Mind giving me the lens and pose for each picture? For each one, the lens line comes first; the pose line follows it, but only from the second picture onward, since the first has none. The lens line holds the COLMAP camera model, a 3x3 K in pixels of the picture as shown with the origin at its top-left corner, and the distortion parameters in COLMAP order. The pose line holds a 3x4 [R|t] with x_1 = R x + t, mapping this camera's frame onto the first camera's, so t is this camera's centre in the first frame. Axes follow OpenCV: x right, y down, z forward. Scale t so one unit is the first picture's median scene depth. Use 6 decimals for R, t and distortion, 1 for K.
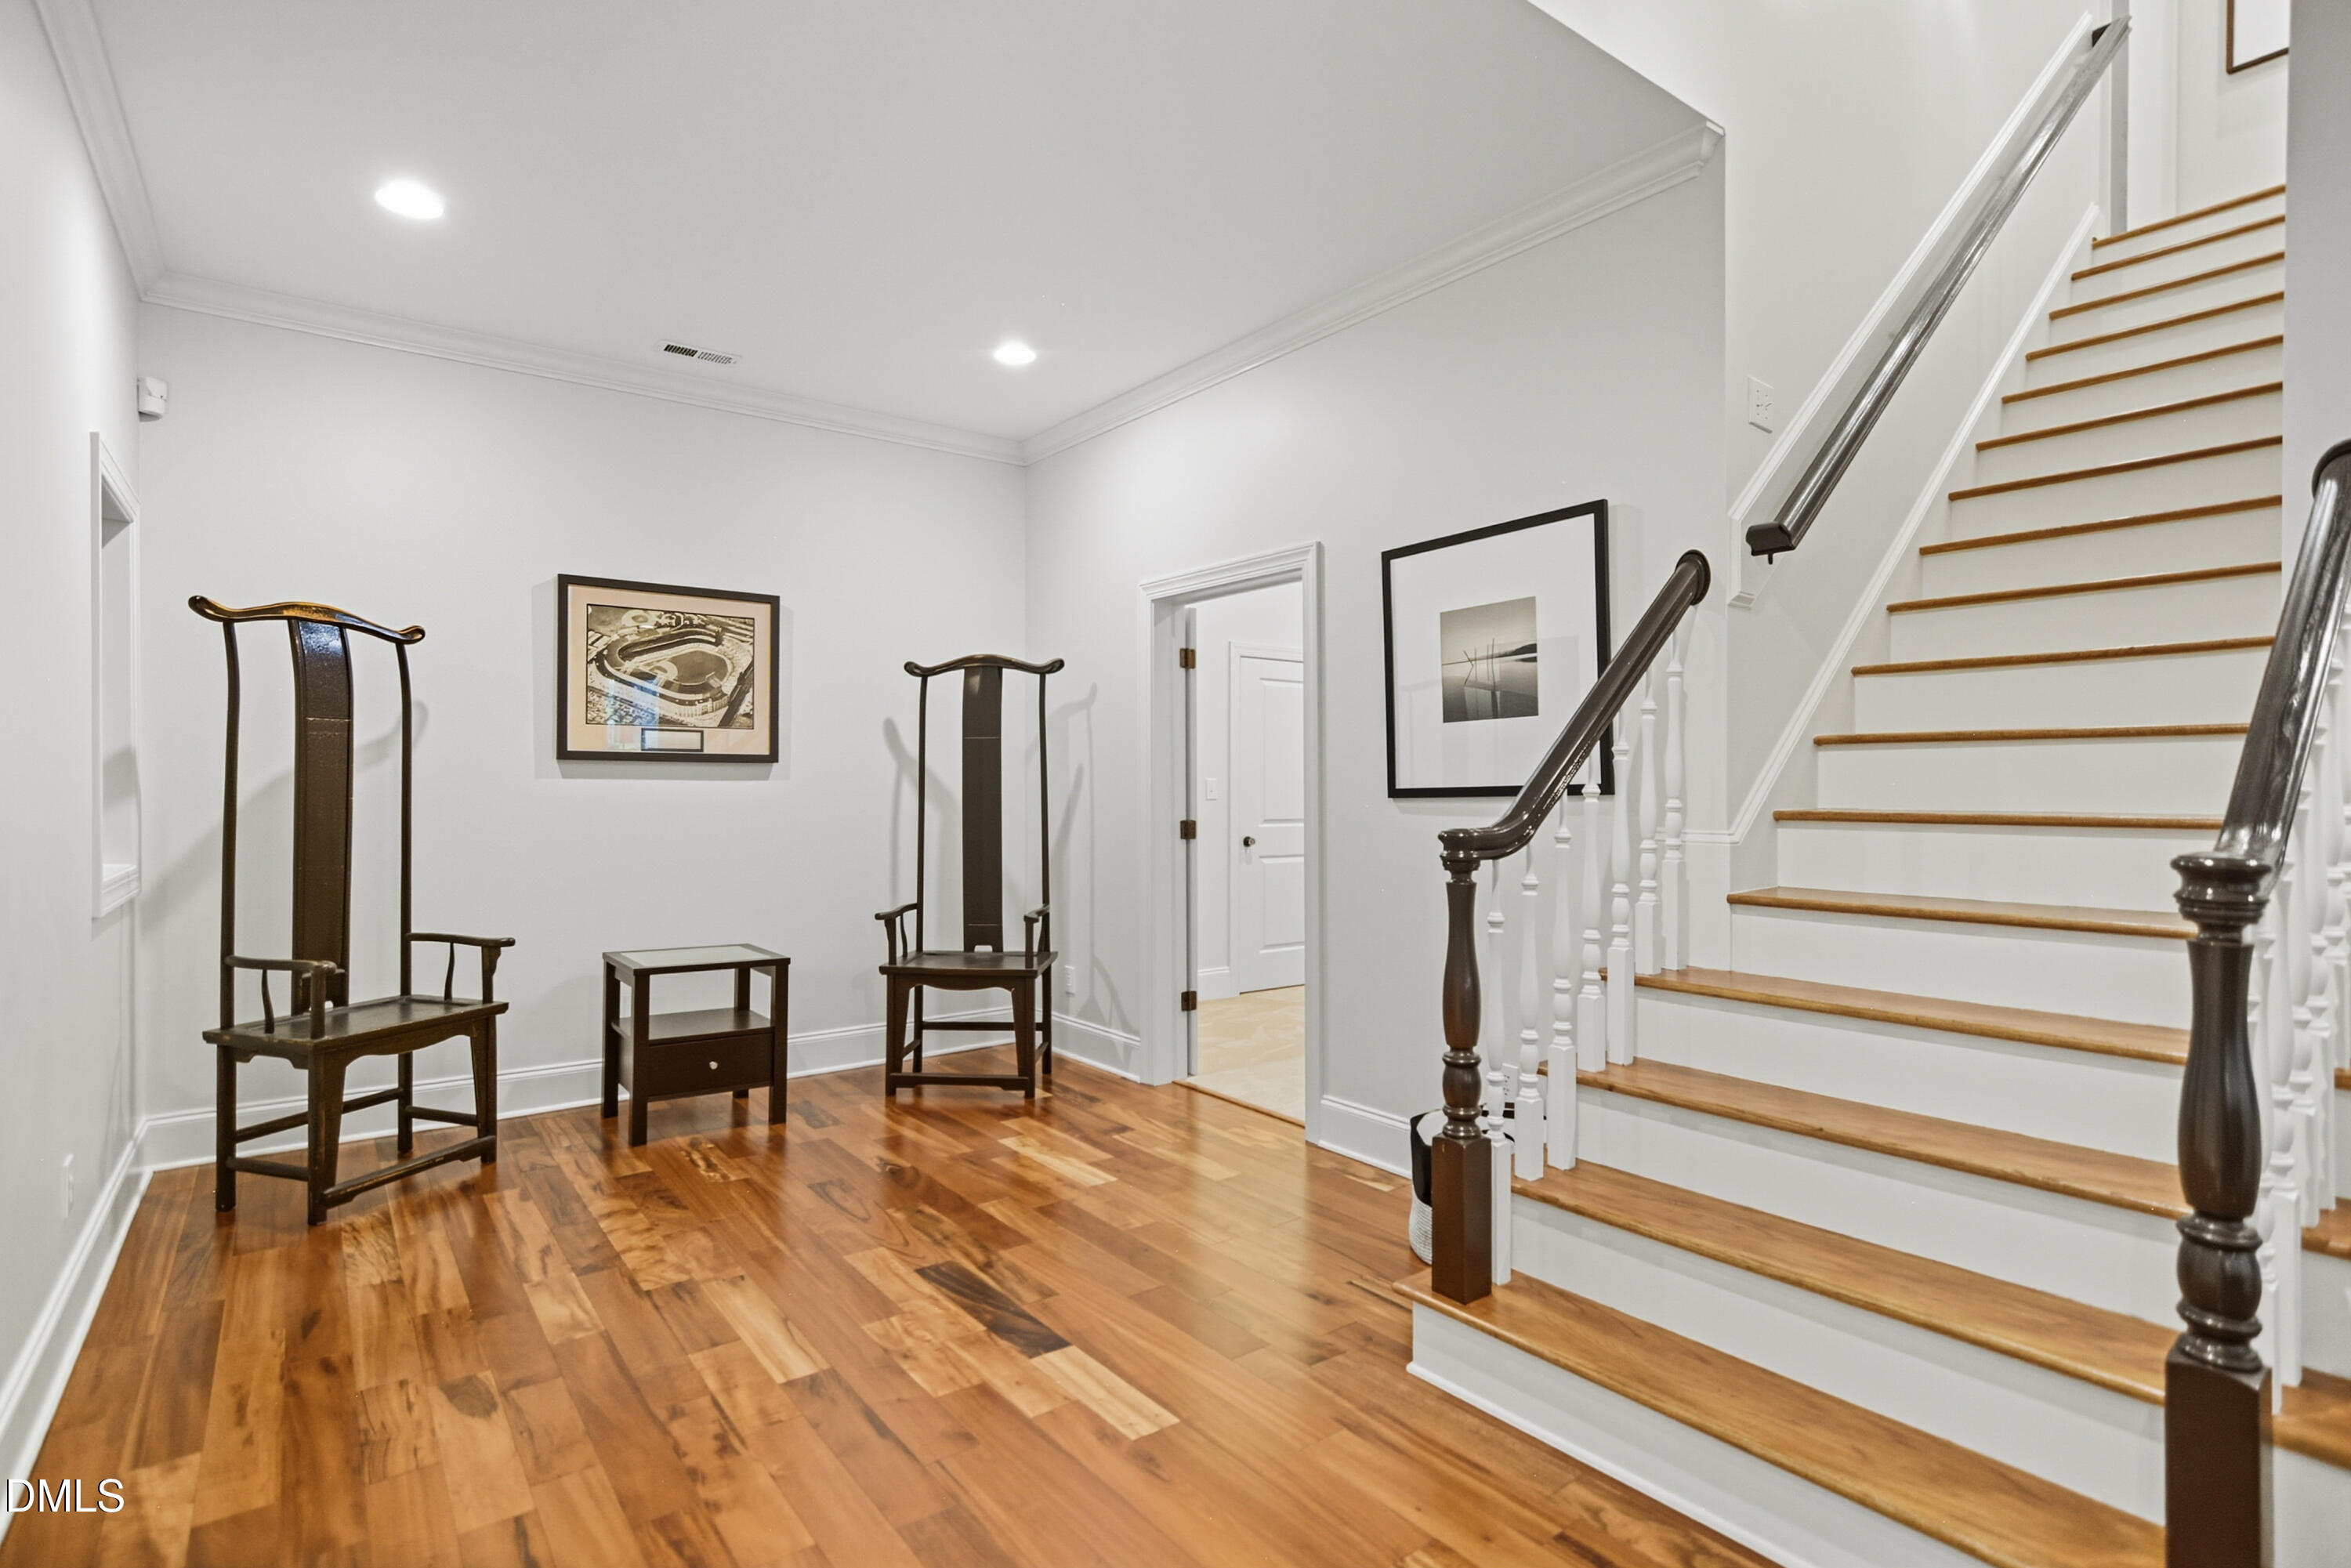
lens RADIAL K [[1183.1, 0, 1177.8], [0, 1183.1, 782.1], [0, 0, 1]] dist [0.000277, 0.000592]
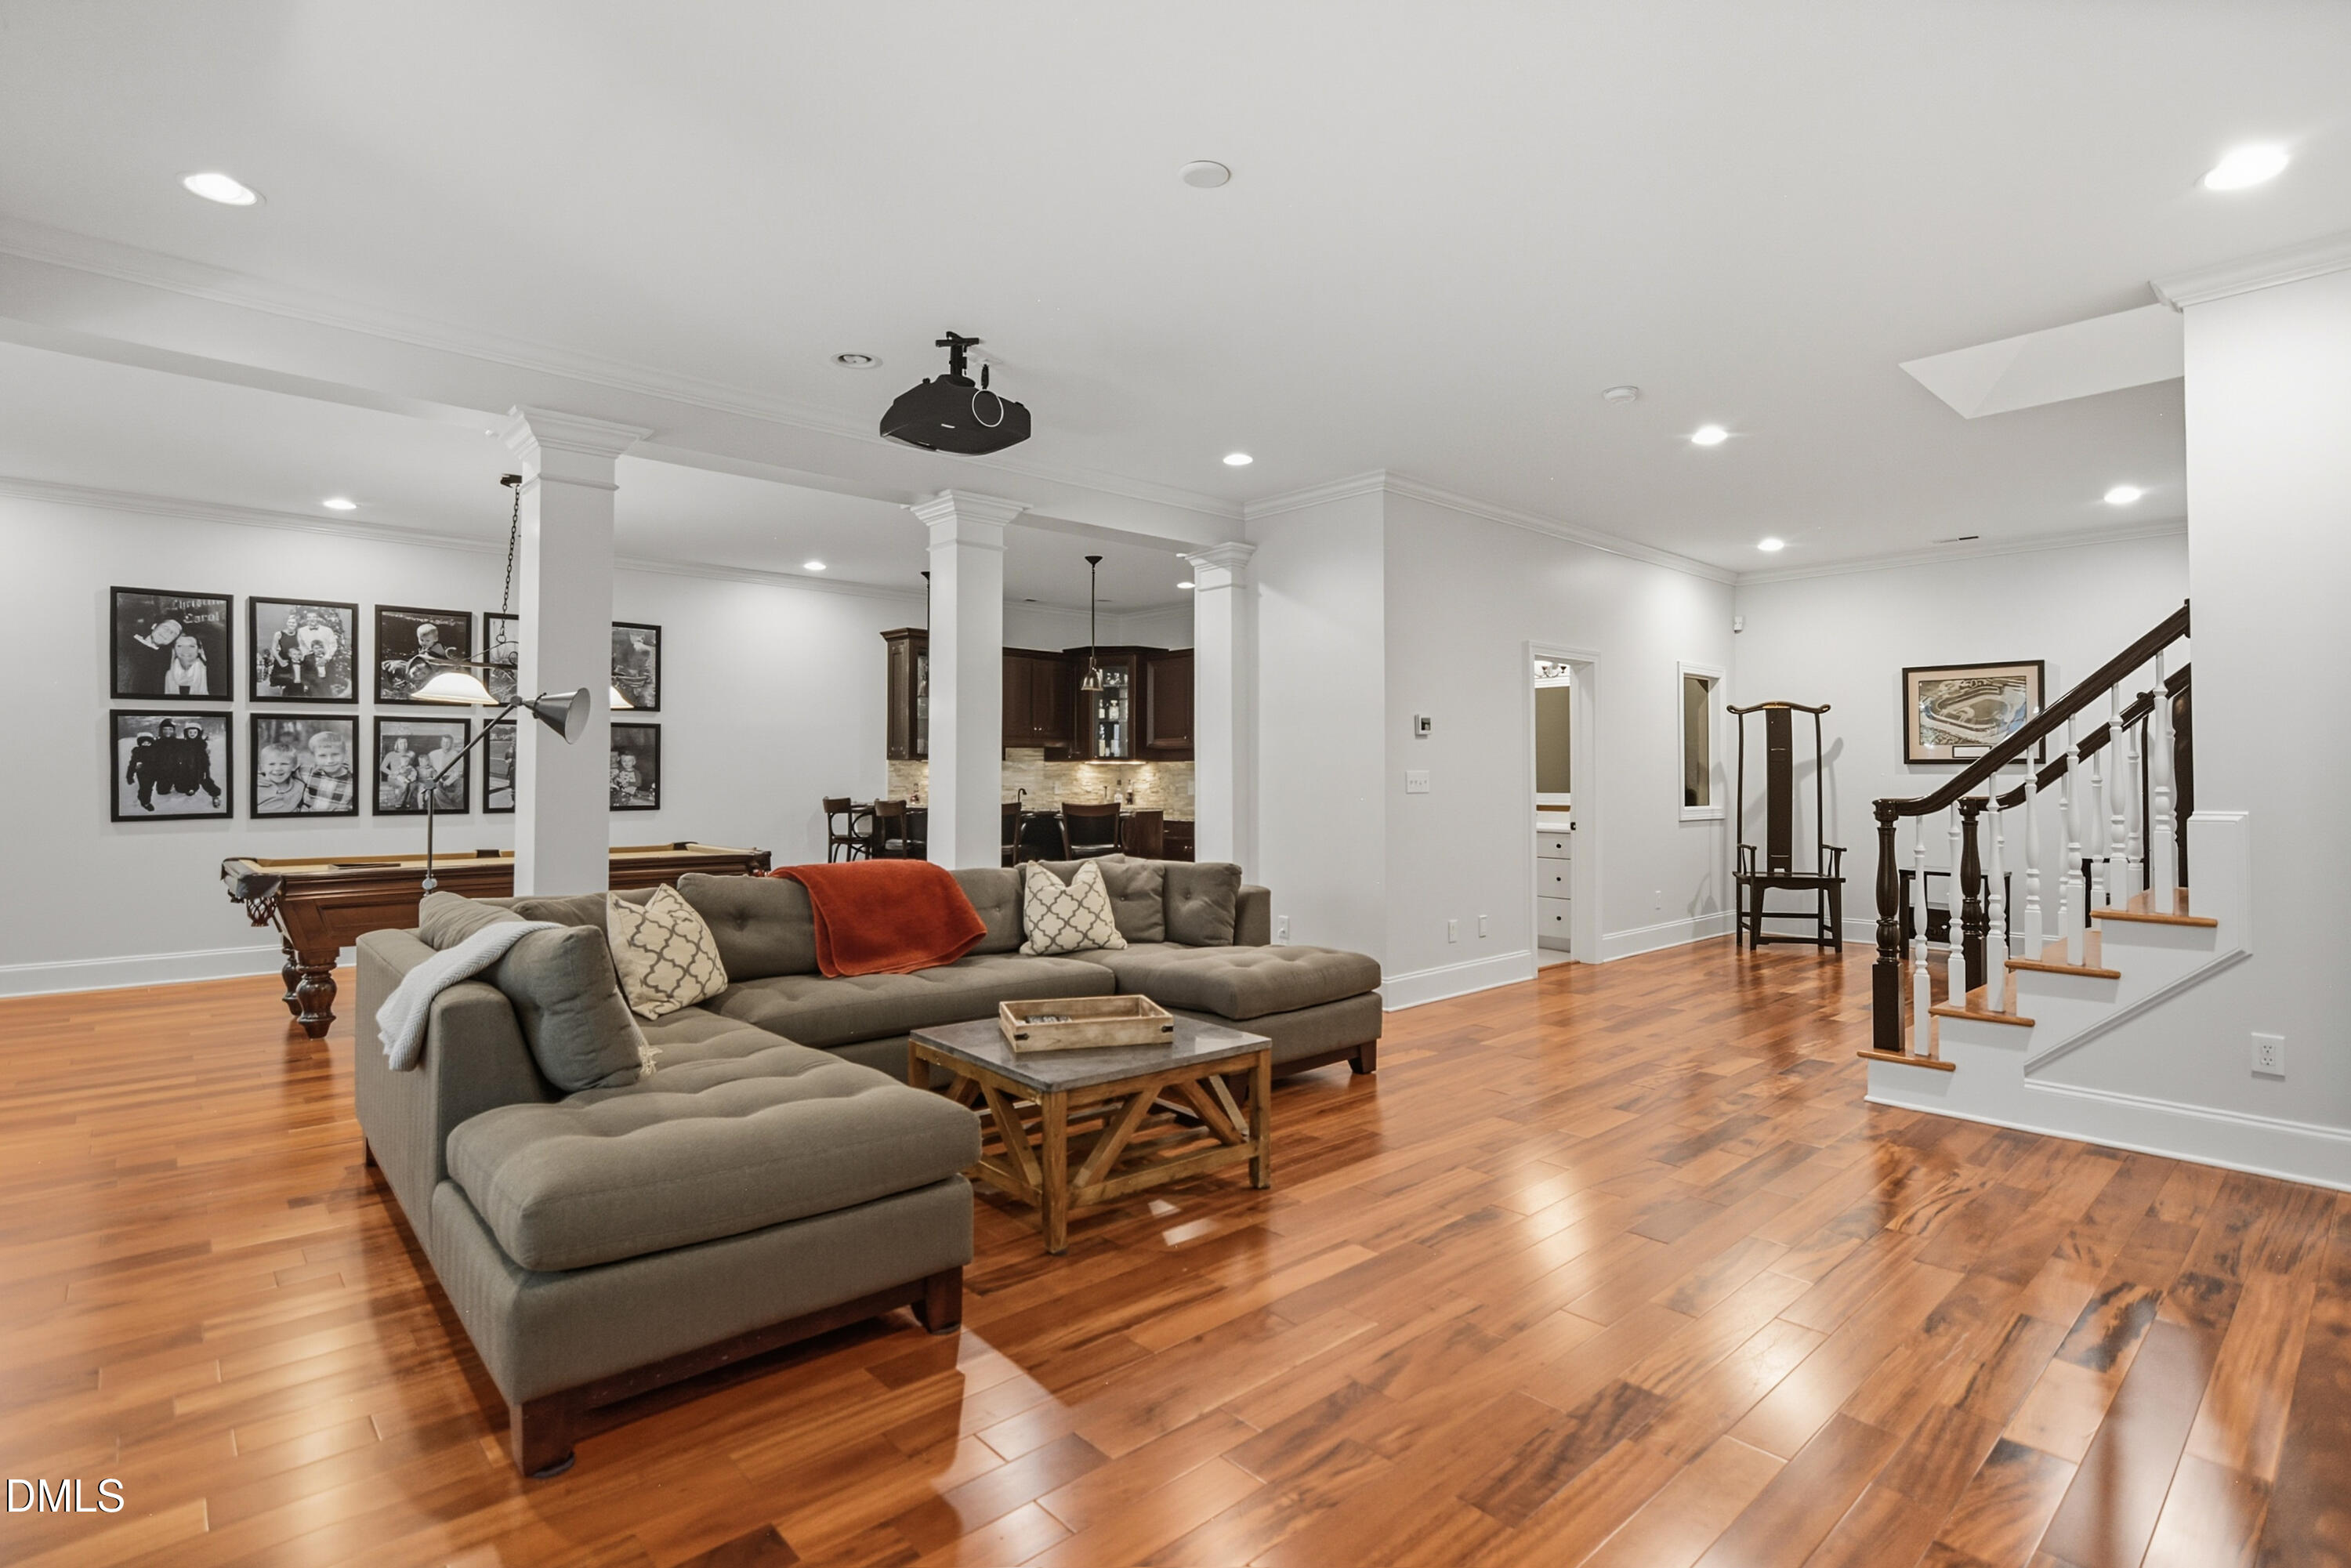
lens RADIAL K [[1152.1, 0, 1170.8], [0, 1152.1, 775.5], [0, 0, 1]] dist [-0.003685, -0.000798]
pose [[0.085880, -0.001296, -0.996305, 1.245623], [0.002544, 0.999996, -0.001082, -0.001228], [0.996302, -0.002442, 0.085883, -0.356205]]
